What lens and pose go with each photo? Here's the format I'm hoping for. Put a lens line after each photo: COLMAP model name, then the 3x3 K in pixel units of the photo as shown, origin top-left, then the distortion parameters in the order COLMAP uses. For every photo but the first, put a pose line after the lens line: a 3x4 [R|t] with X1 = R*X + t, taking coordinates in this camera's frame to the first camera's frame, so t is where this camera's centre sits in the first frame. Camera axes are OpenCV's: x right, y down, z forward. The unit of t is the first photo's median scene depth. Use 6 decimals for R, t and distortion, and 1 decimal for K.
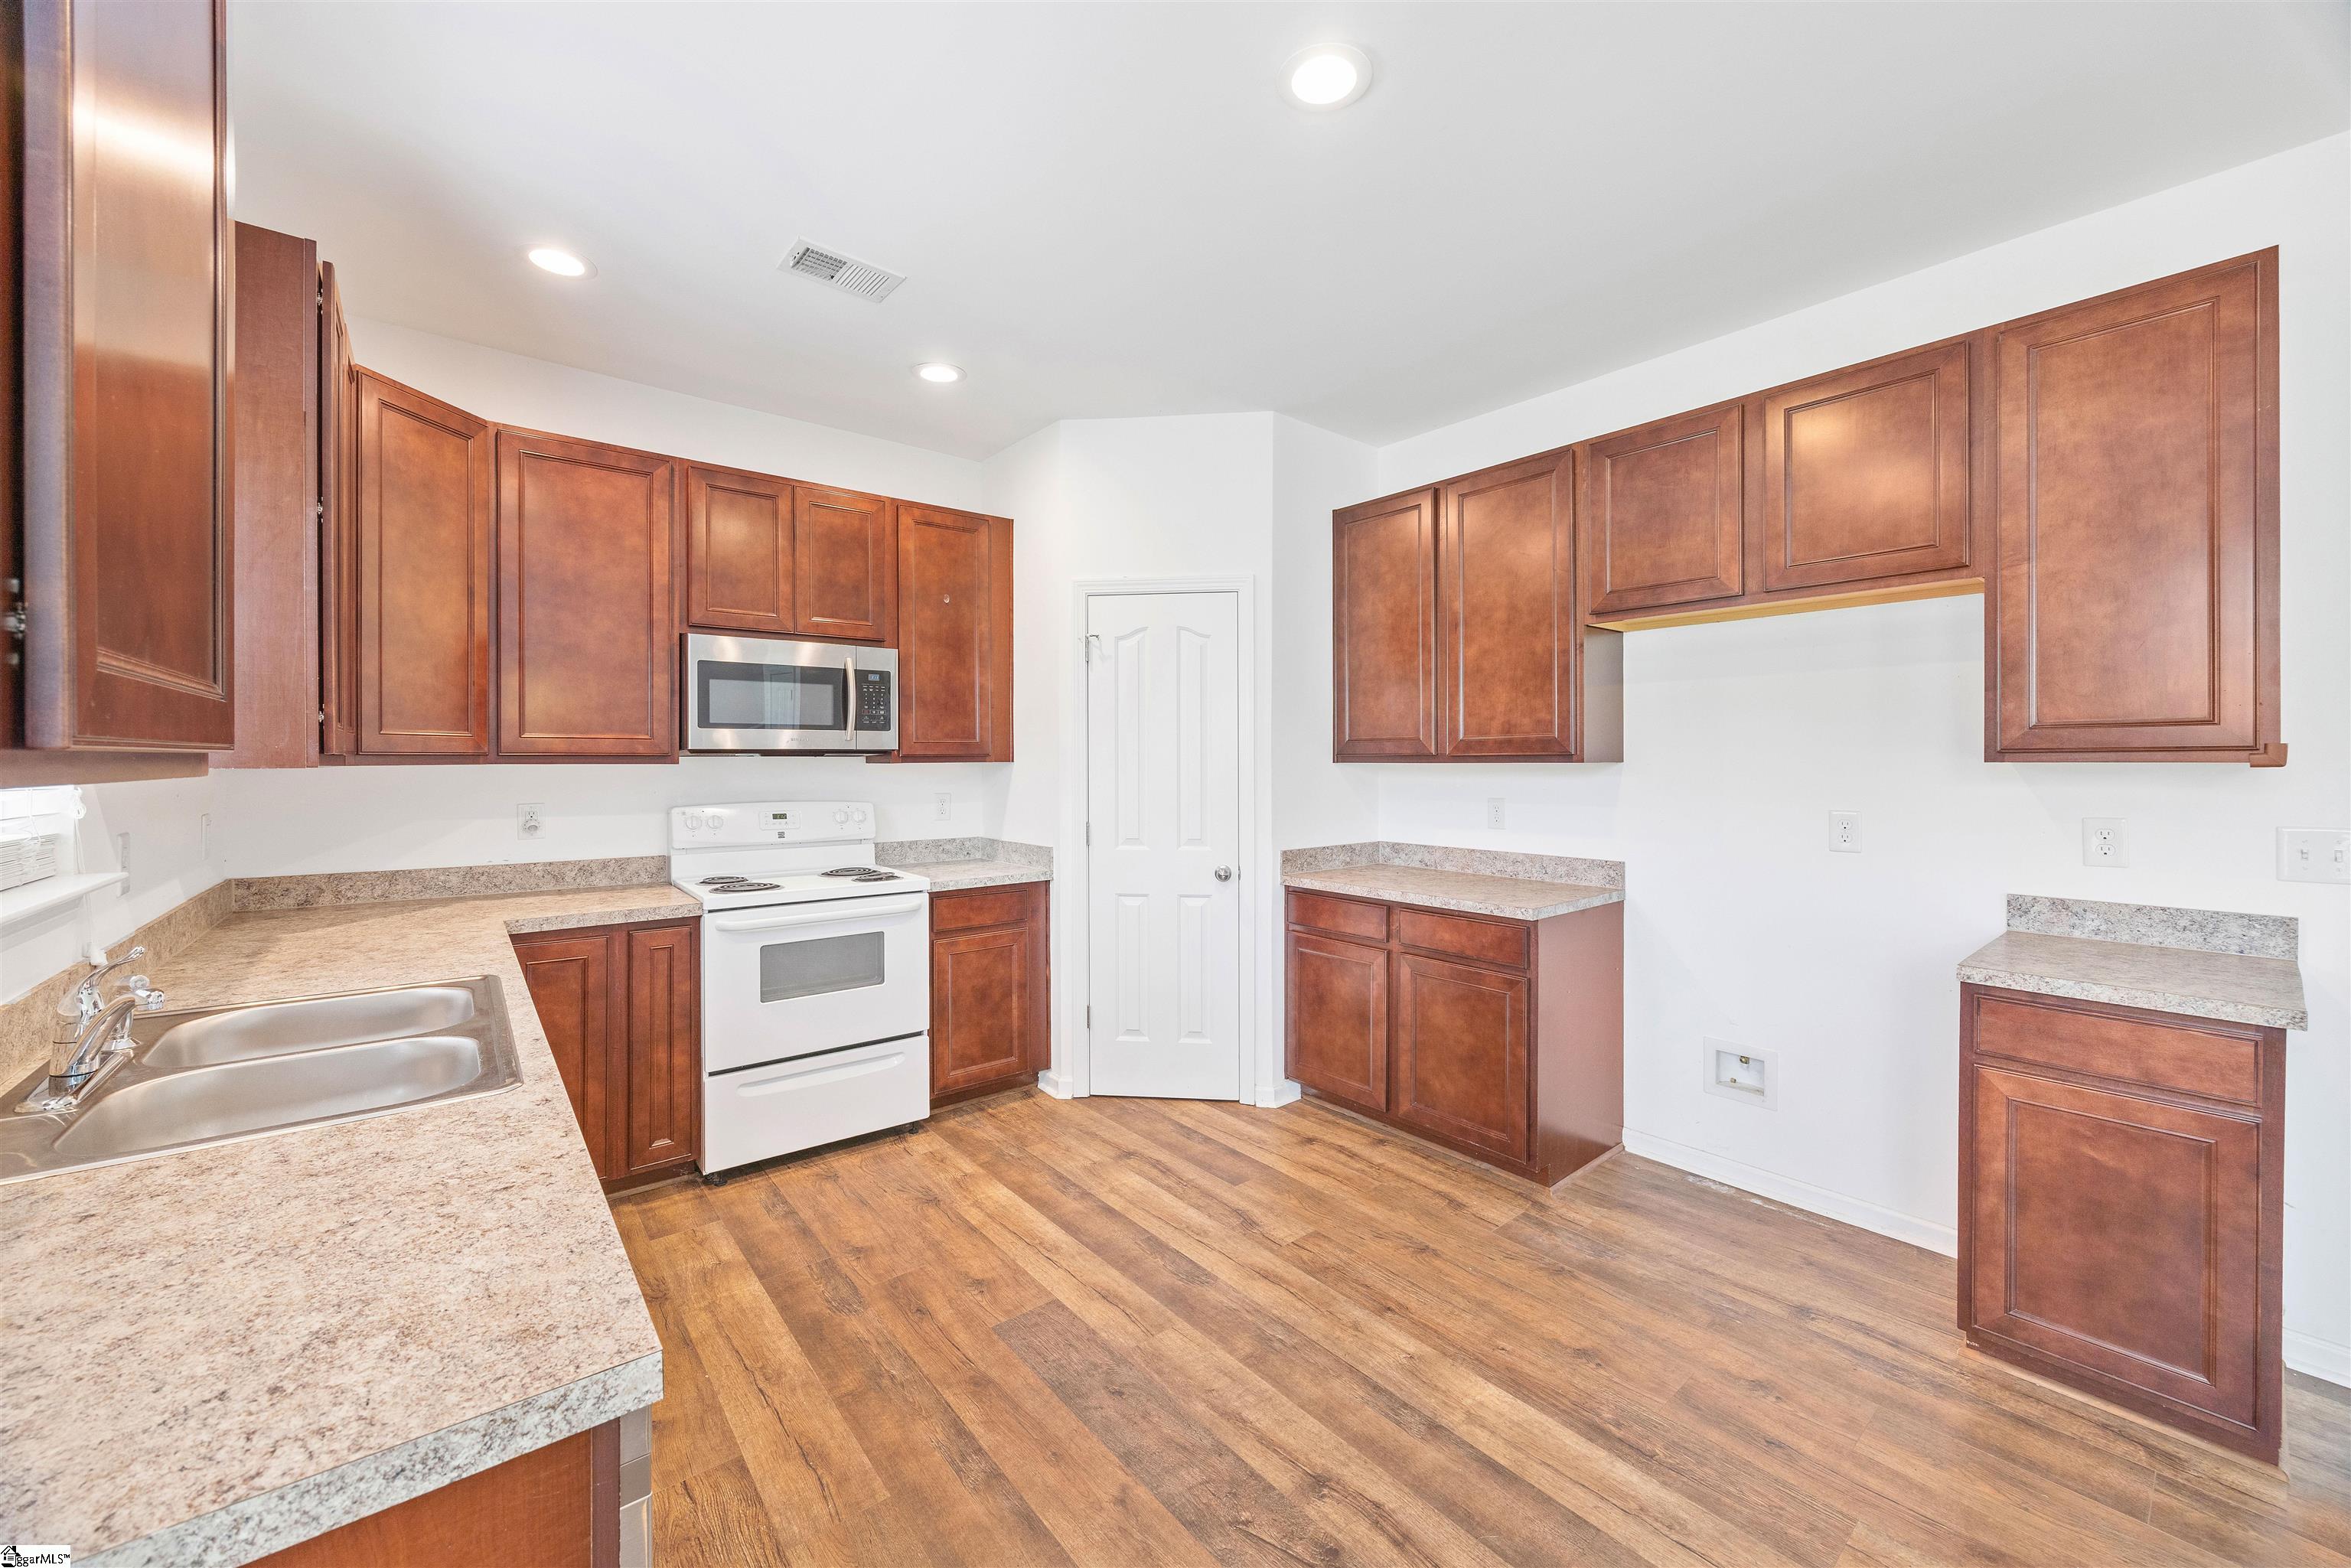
lens RADIAL K [[896.5, 0, 1174.6], [0, 896.5, 758.1], [0, 0, 1]] dist [-0.002142, -0.000052]
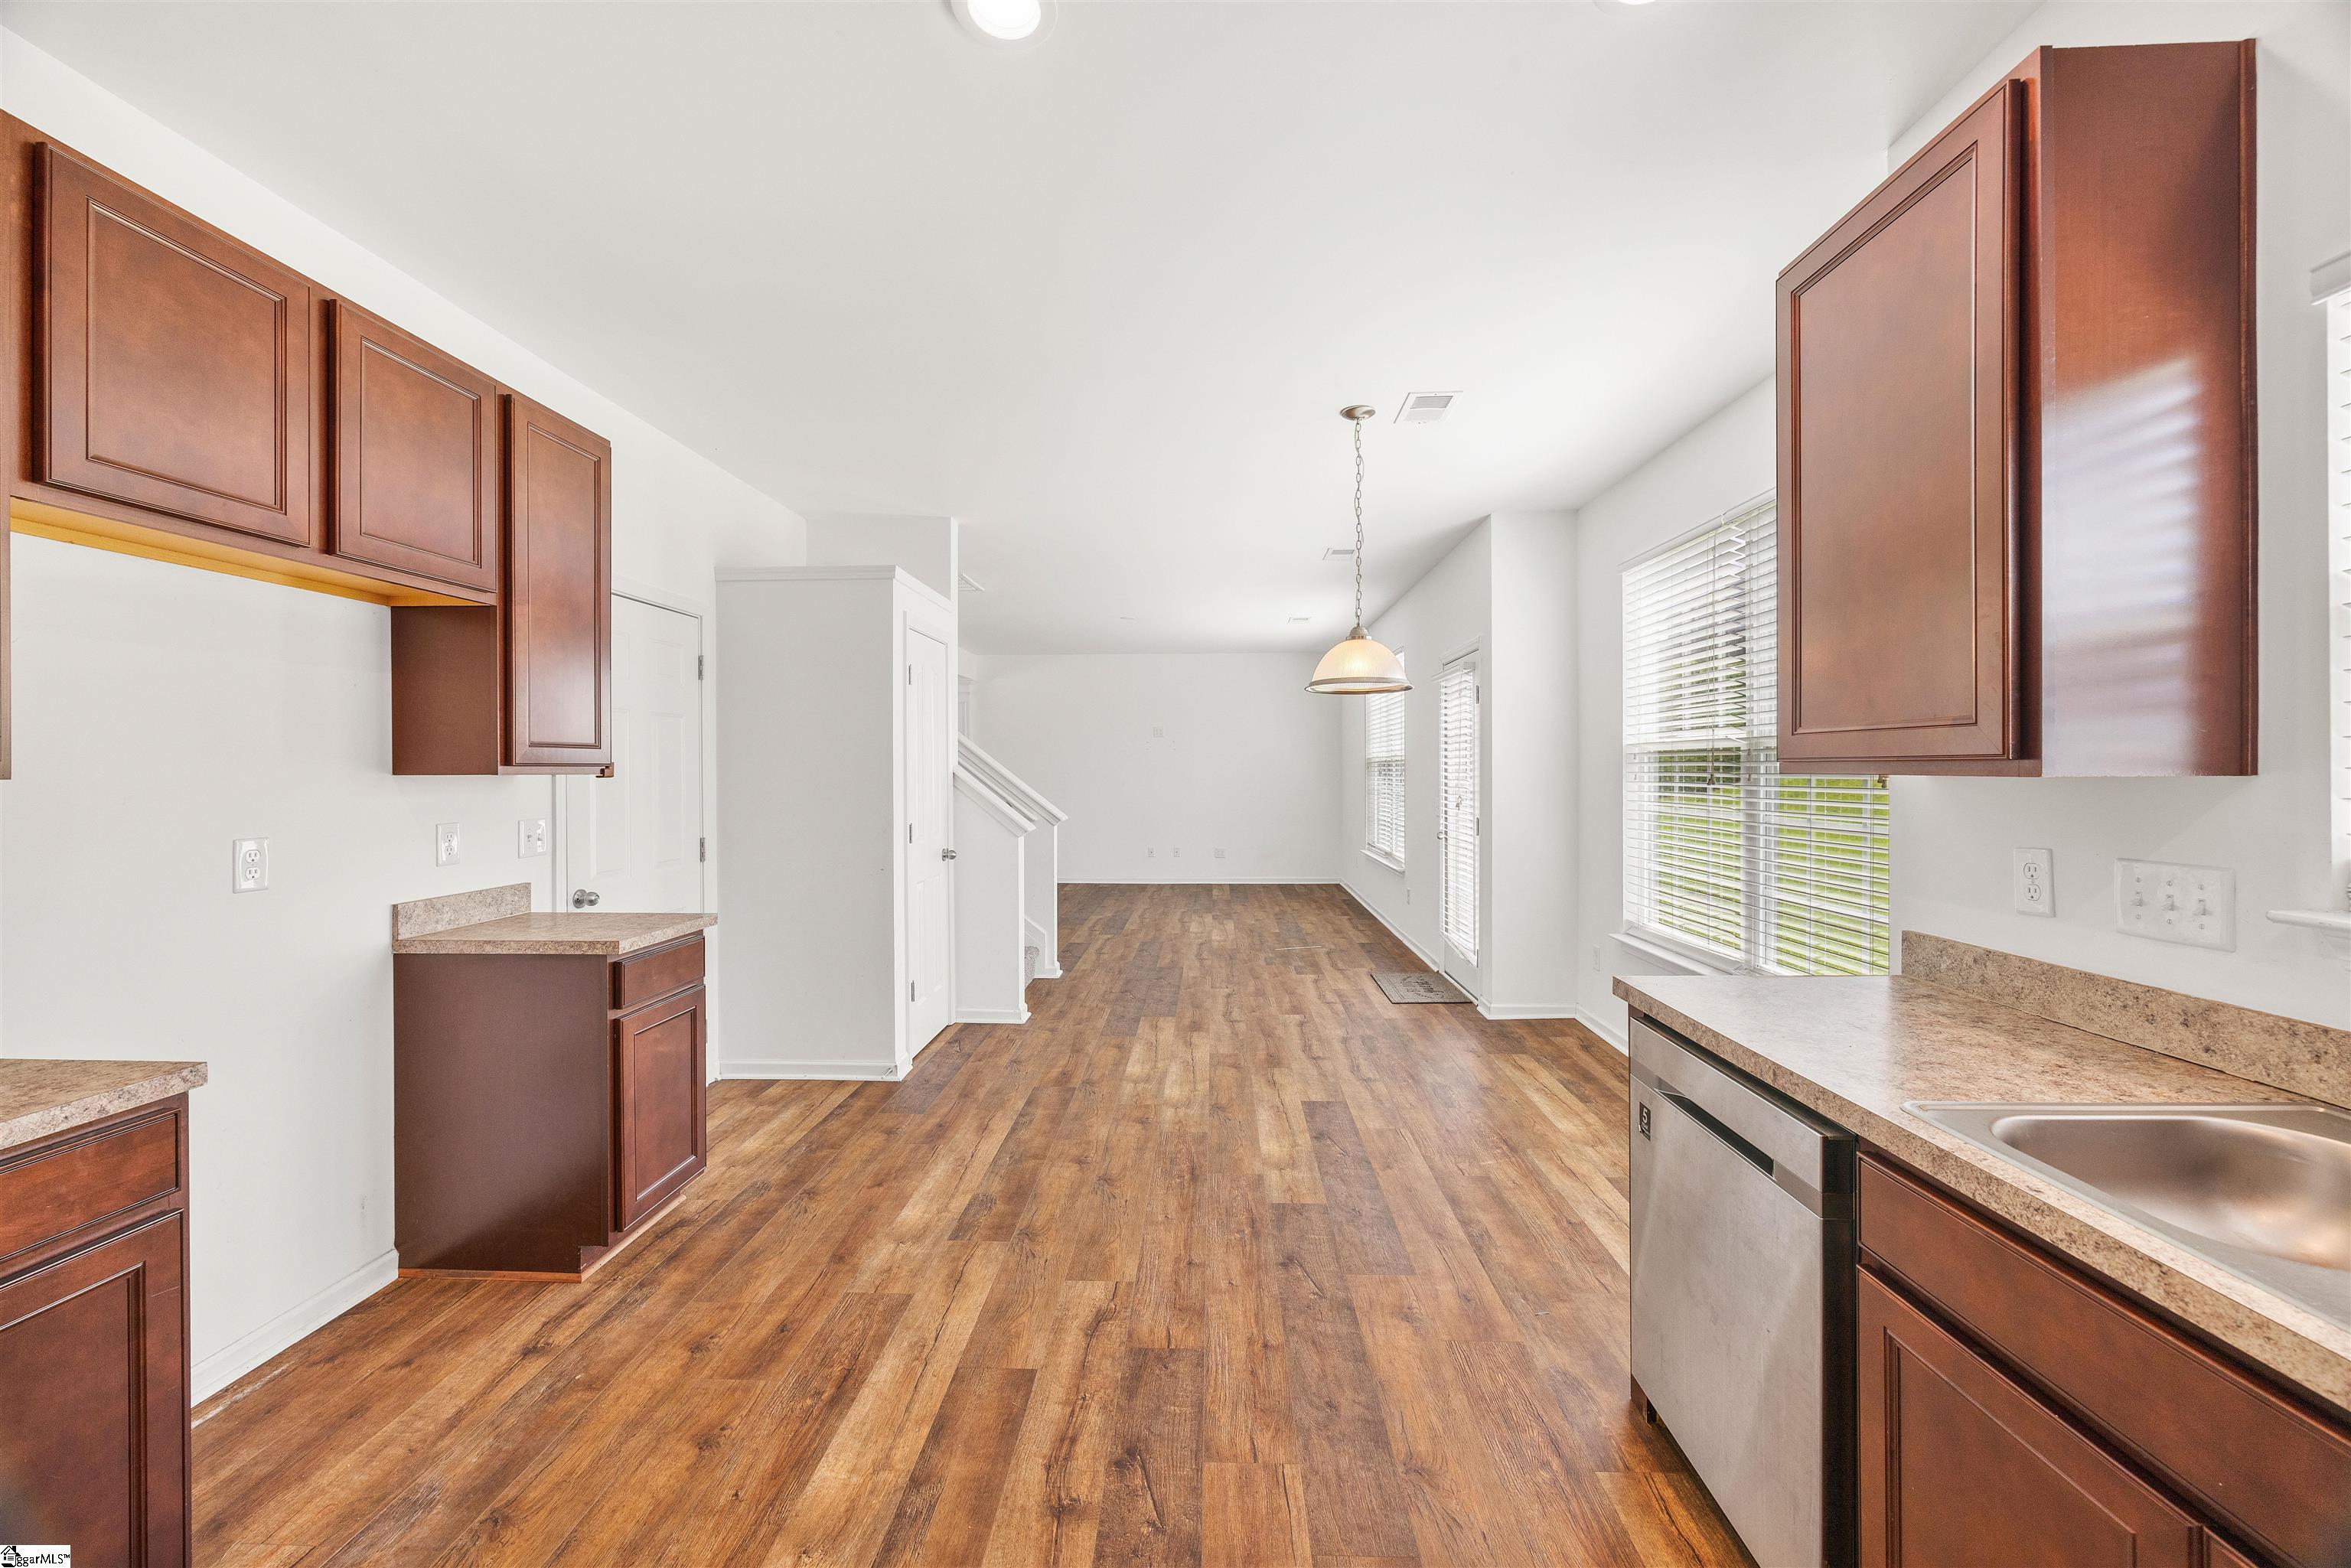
lens RADIAL K [[904.3, 0, 1175.4], [0, 904.3, 771.2], [0, 0, 1]] dist [-0.002129, -0.000139]
pose [[-0.747703, 0.001164, 0.664033, -0.333299], [0.000921, 0.999999, -0.000716, 0.001048], [-0.664033, 0.000076, -0.747703, 0.937717]]
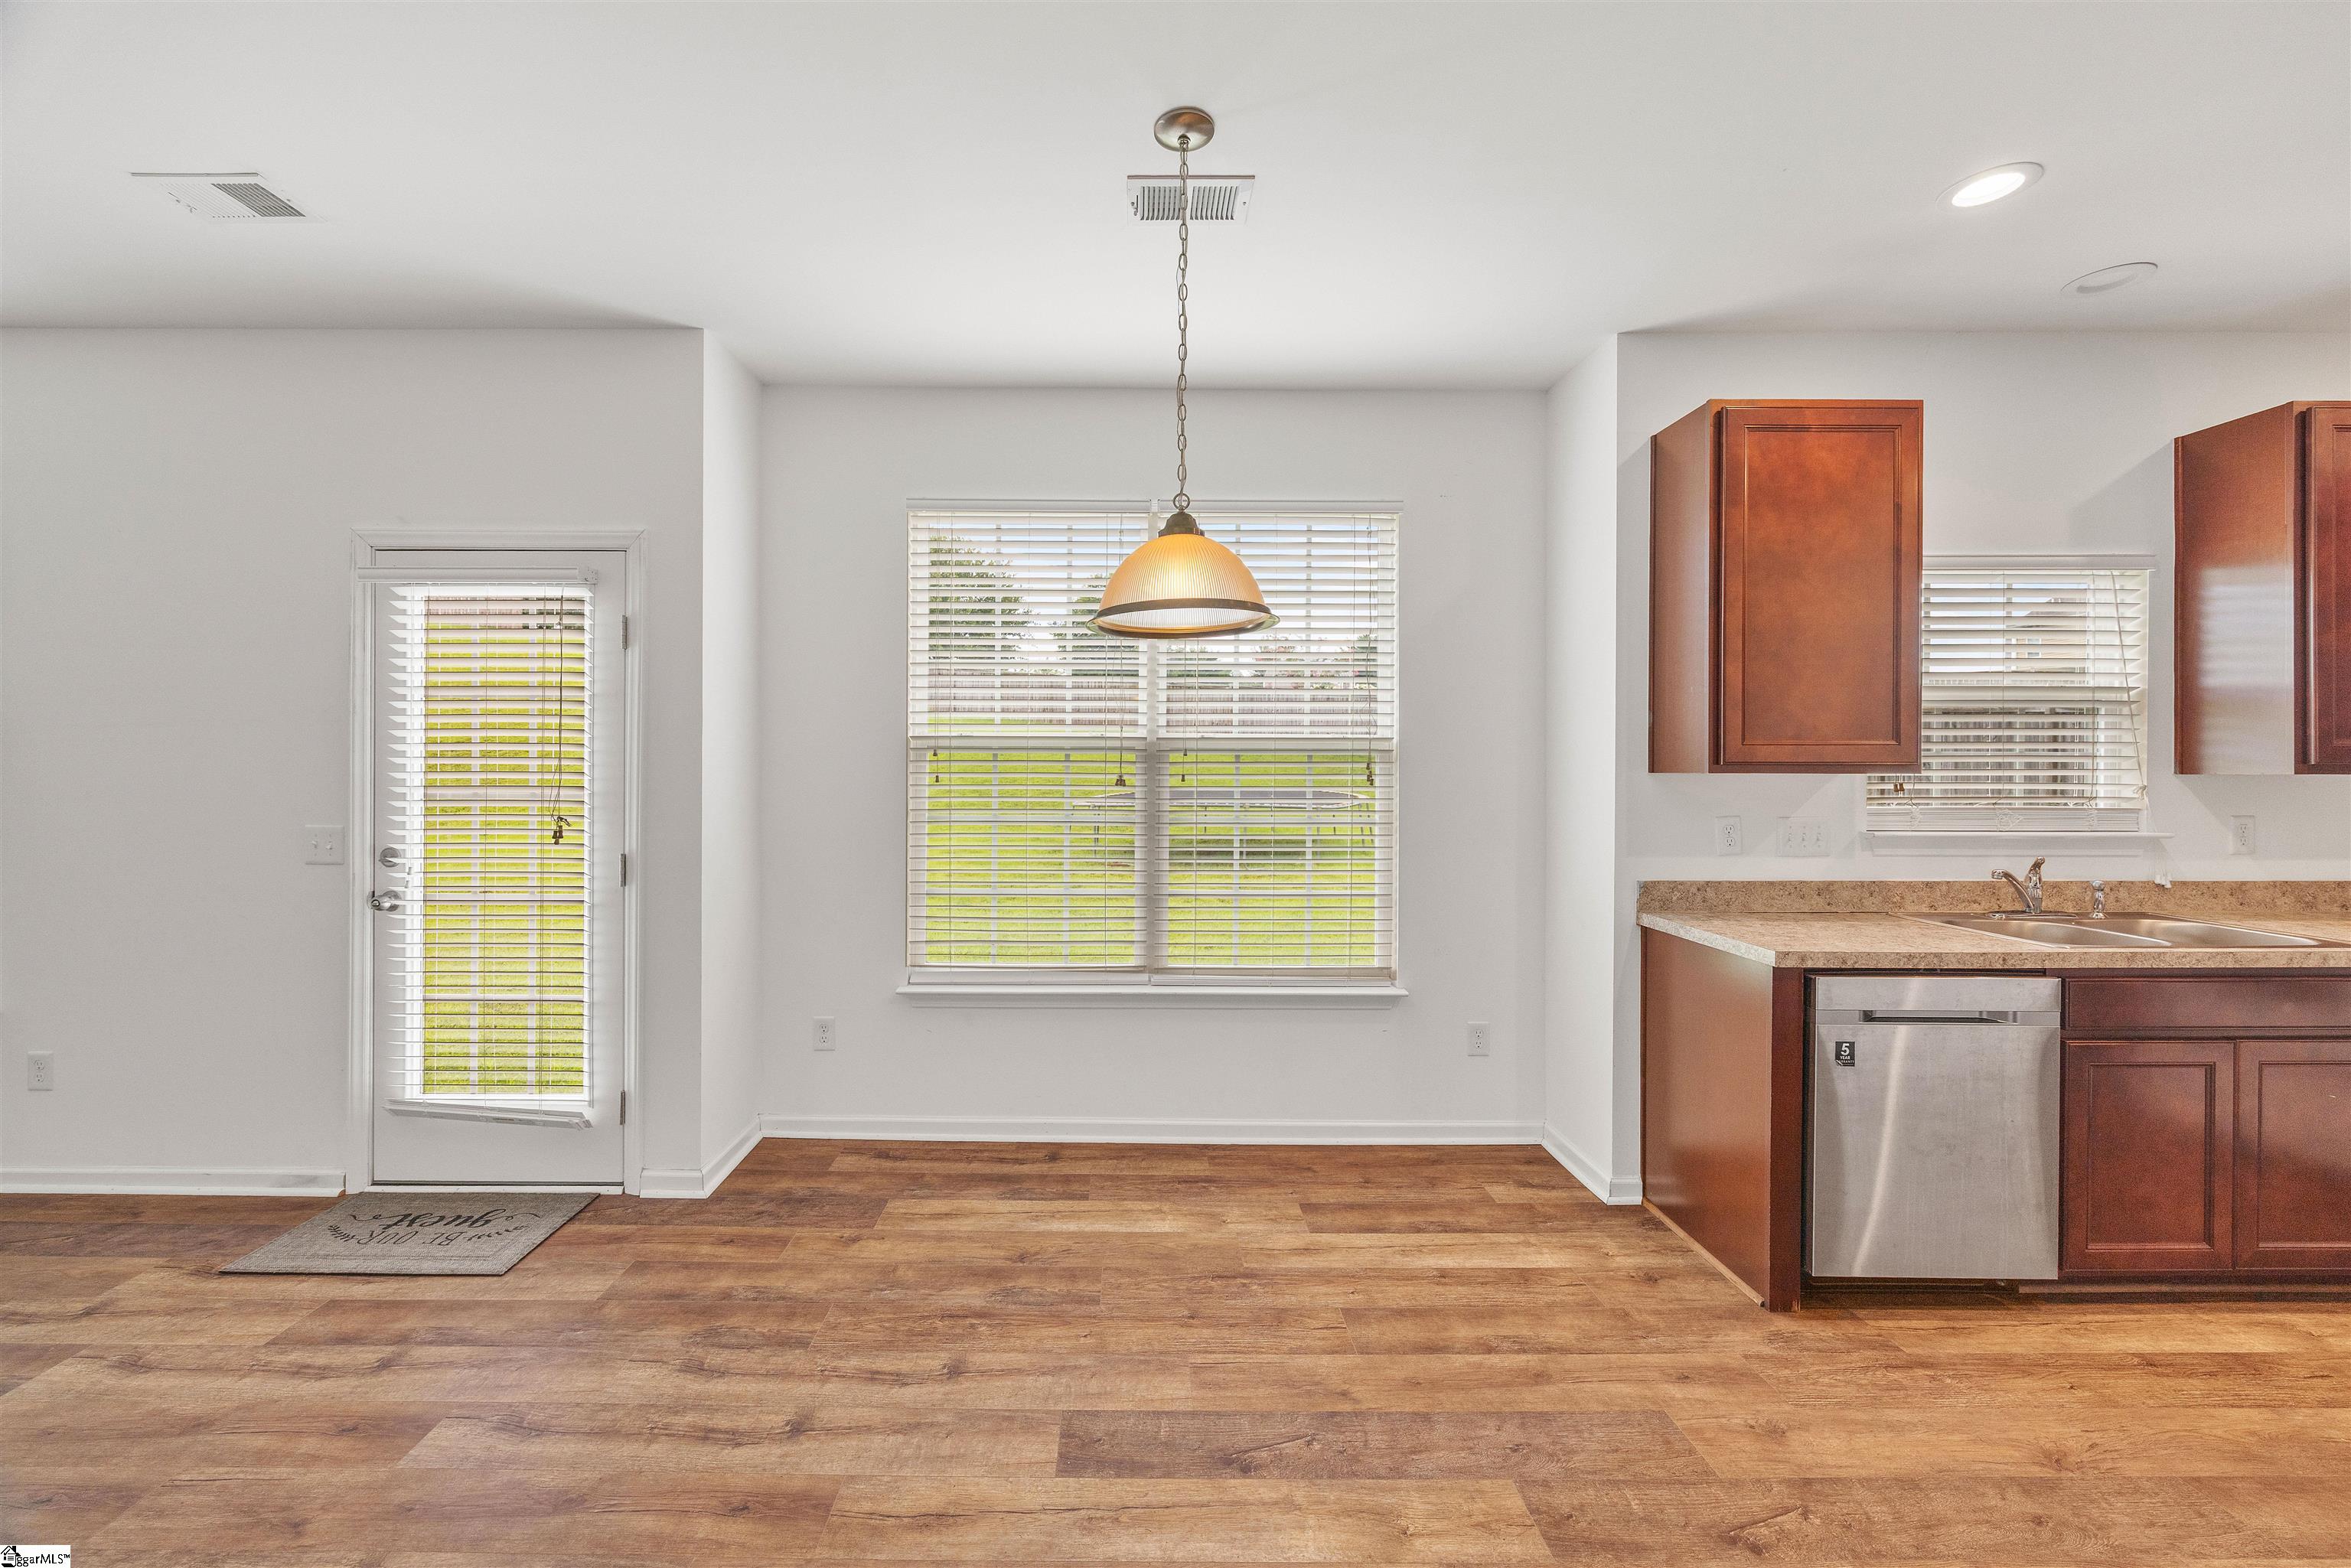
lens RADIAL K [[932.5, 0, 1126.5], [0, 932.5, 770.6], [0, 0, 1]] dist [-0.003689, -0.000151]
pose [[-0.634005, 0.001701, -0.773327, 0.804826], [0.001786, 0.999998, 0.000735, -0.001984], [0.773327, -0.000916, -0.634007, 0.305862]]
